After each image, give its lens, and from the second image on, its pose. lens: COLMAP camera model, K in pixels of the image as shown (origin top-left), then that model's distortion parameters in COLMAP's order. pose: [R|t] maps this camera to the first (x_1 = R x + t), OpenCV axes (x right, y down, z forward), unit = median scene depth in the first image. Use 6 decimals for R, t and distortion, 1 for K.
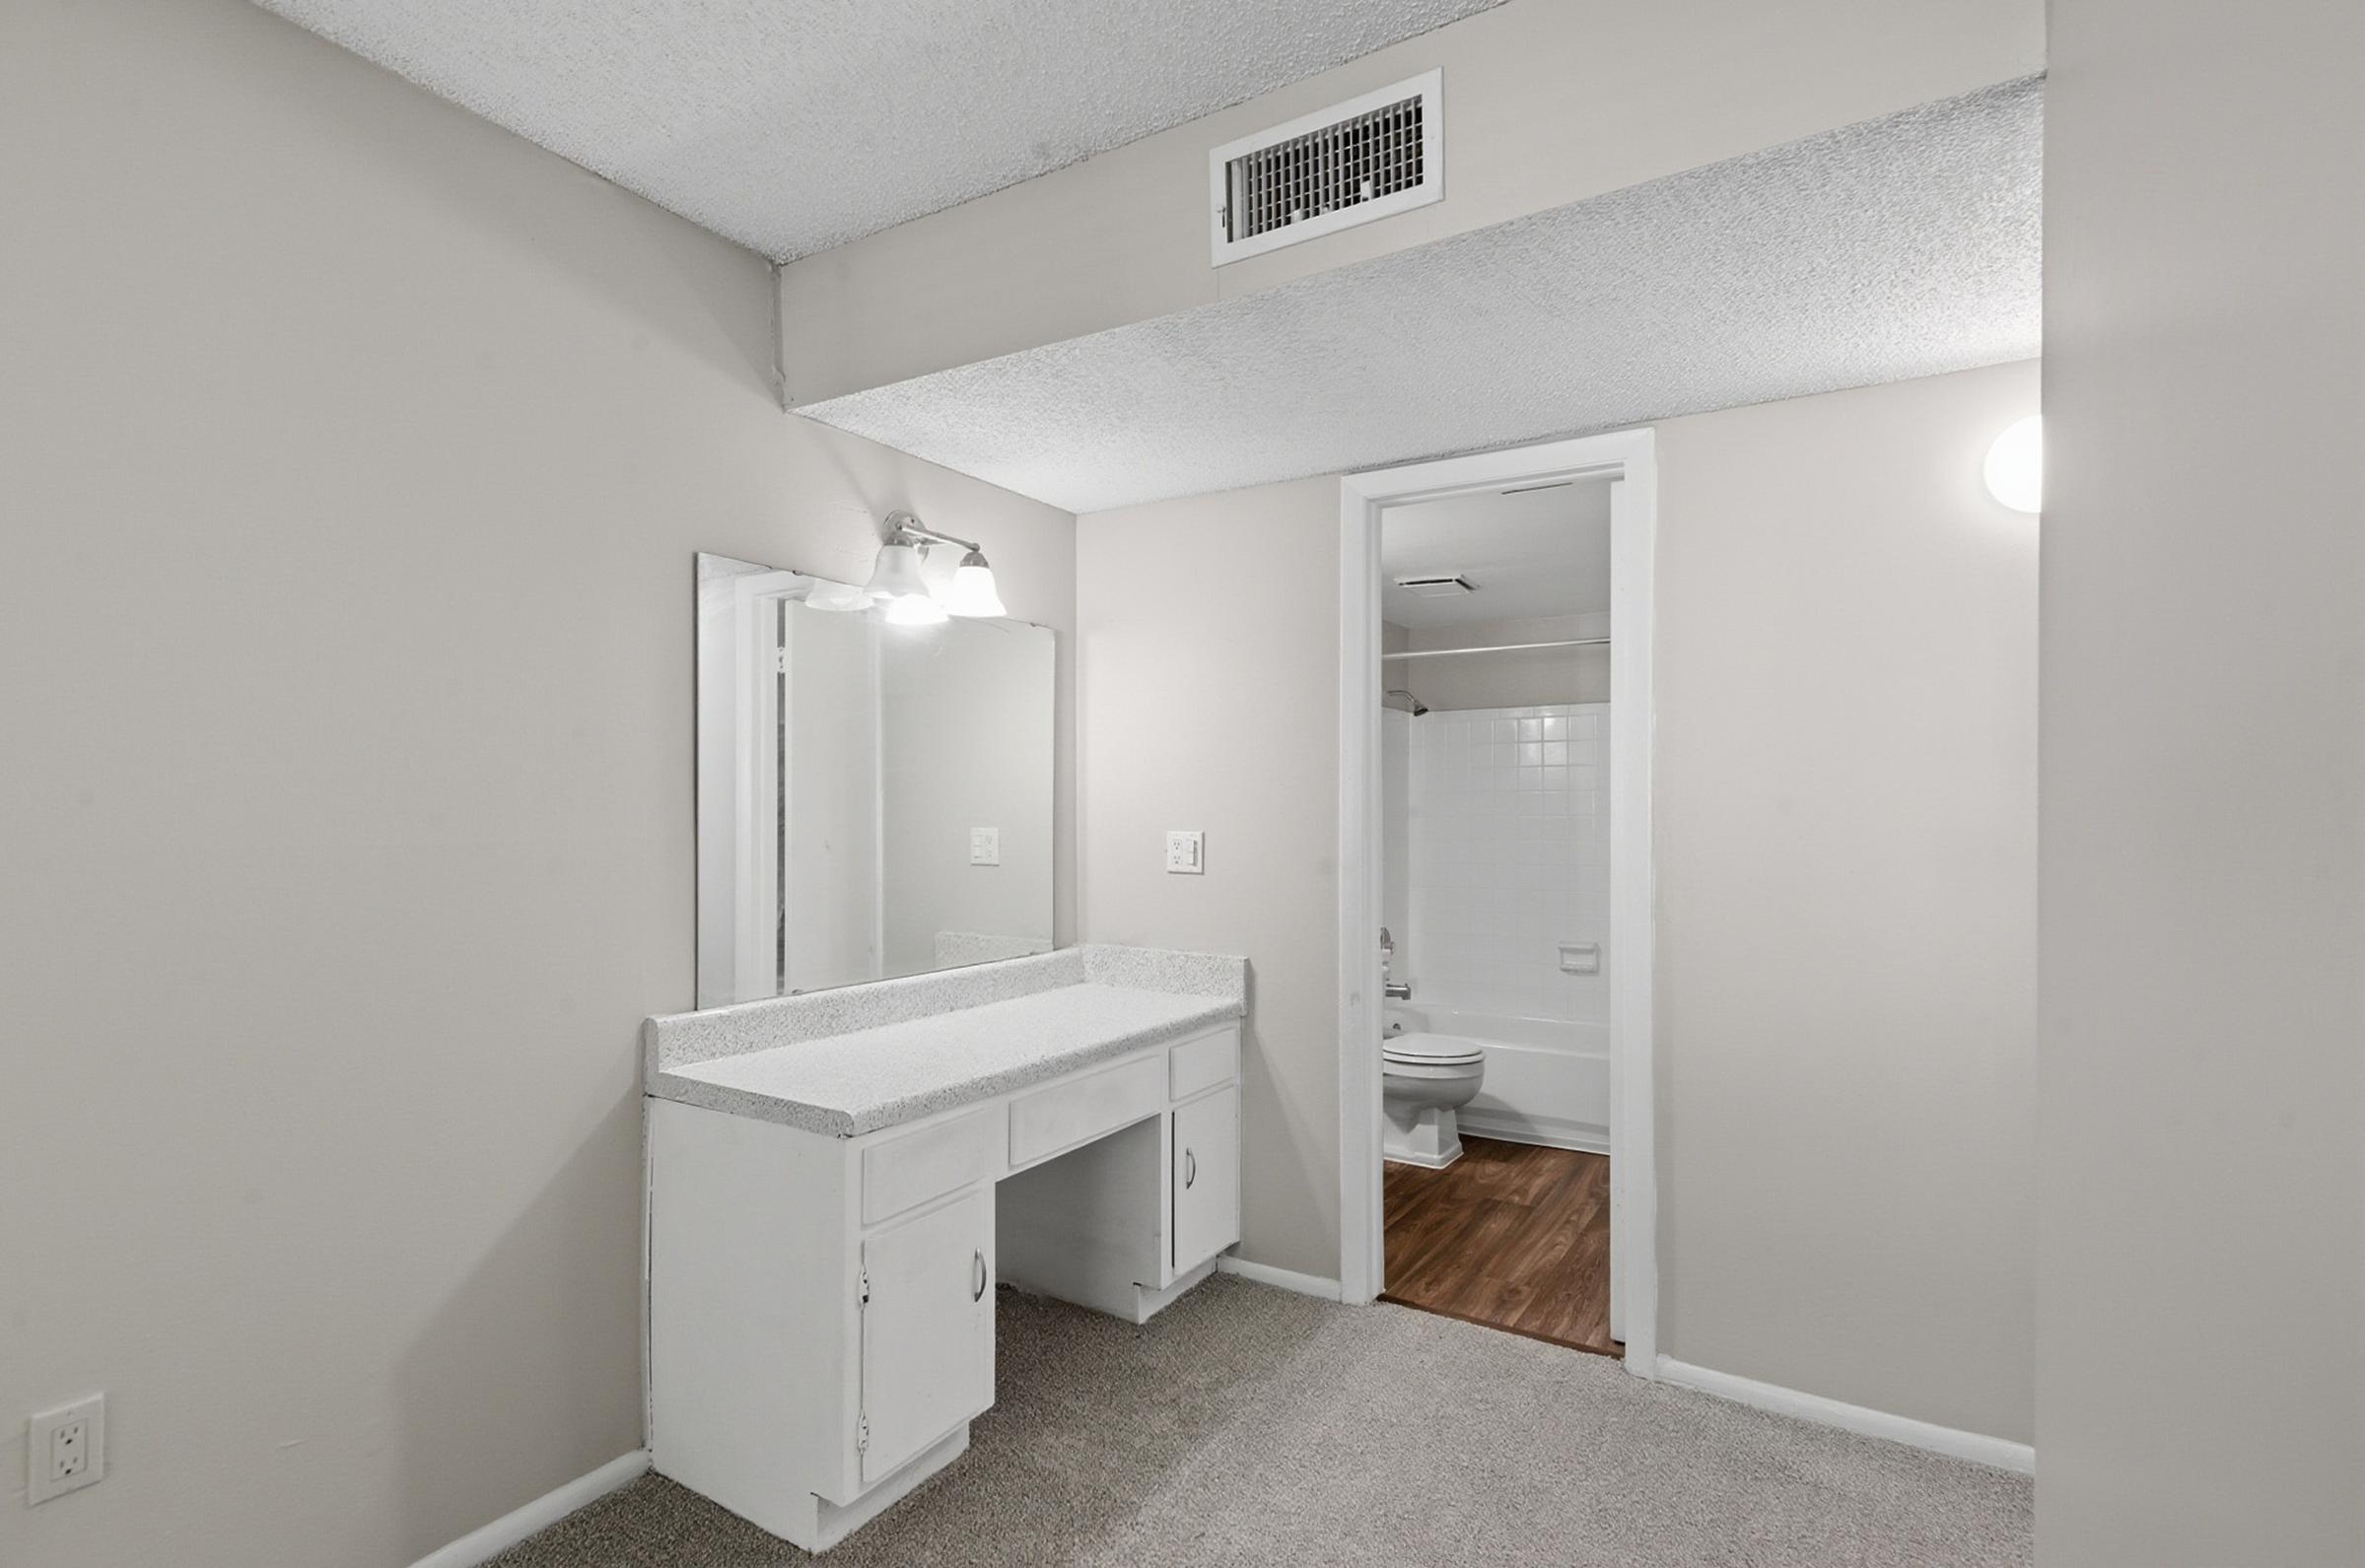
lens RADIAL K [[1142.0, 0, 1182.7], [0, 1142.0, 795.4], [0, 0, 1]] dist [-0.000782, 0.000771]
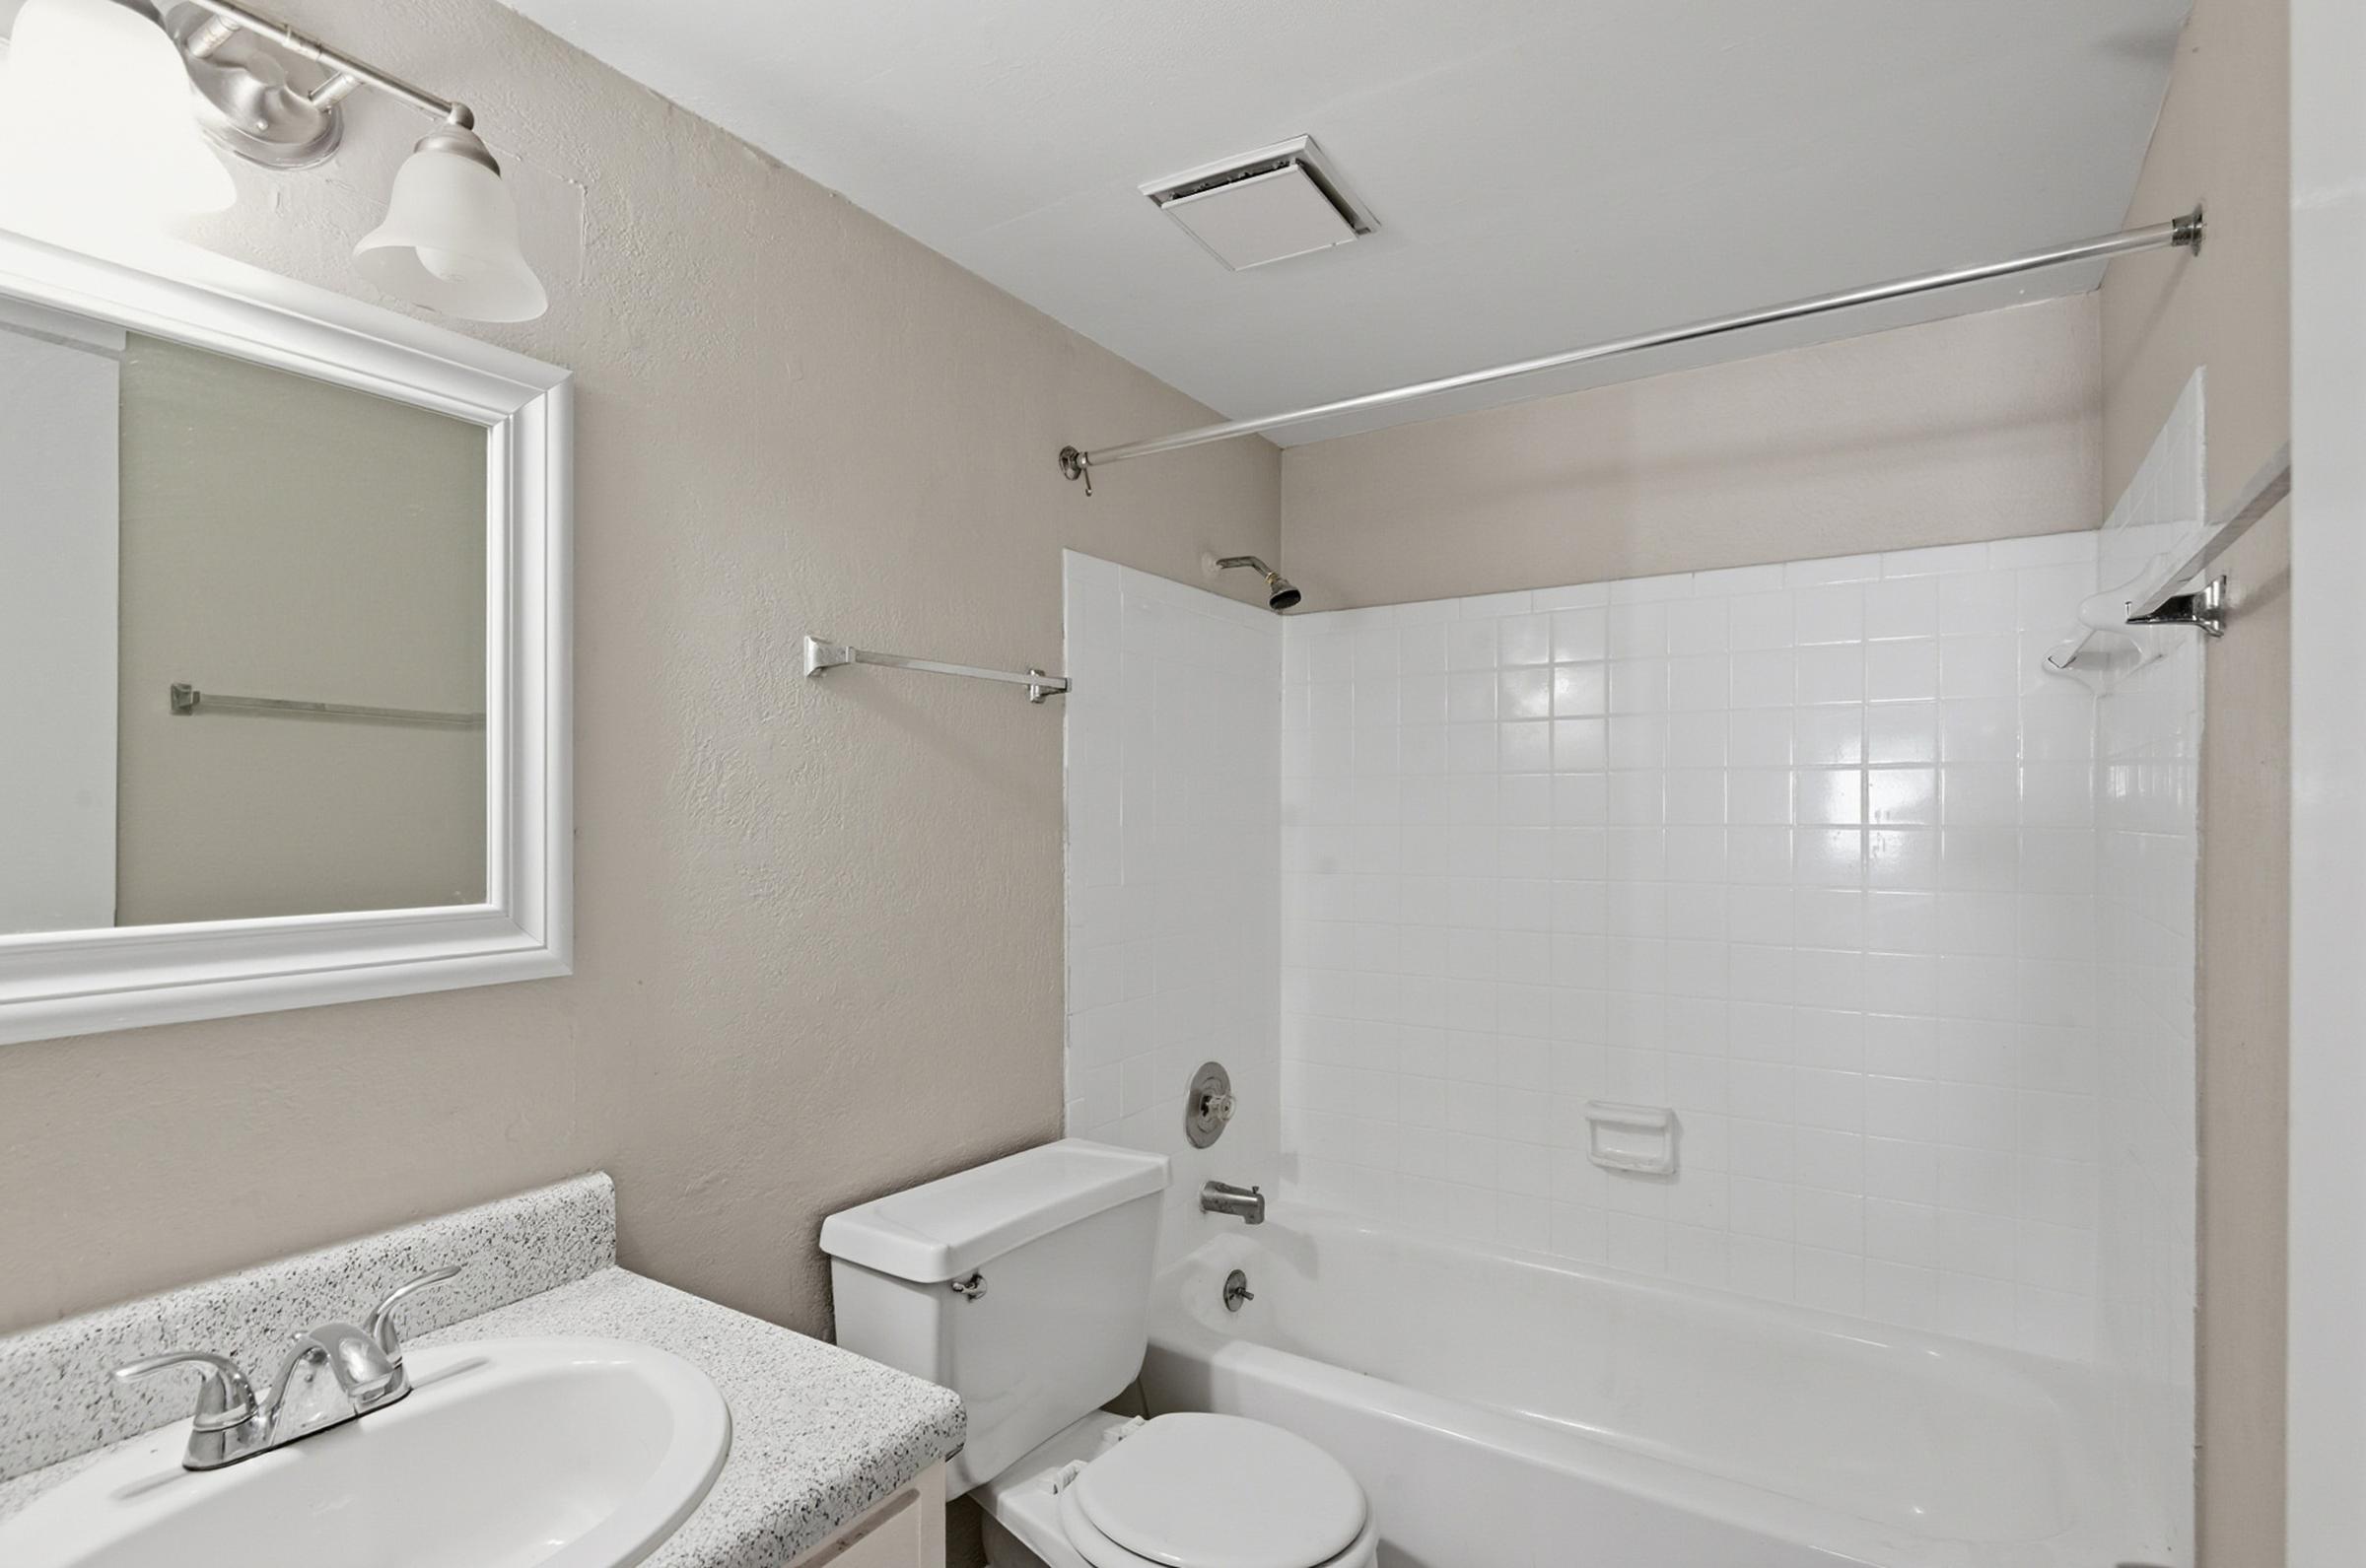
lens RADIAL K [[1142.5, 0, 1182.7], [0, 1142.5, 796.6], [0, 0, 1]] dist [-0.000782, 0.000771]
pose [[0.999940, -0.002024, -0.010805, 0.173760], [0.001952, 0.999976, -0.006665, 0.008889], [0.010818, 0.006644, 0.999919, 0.544095]]
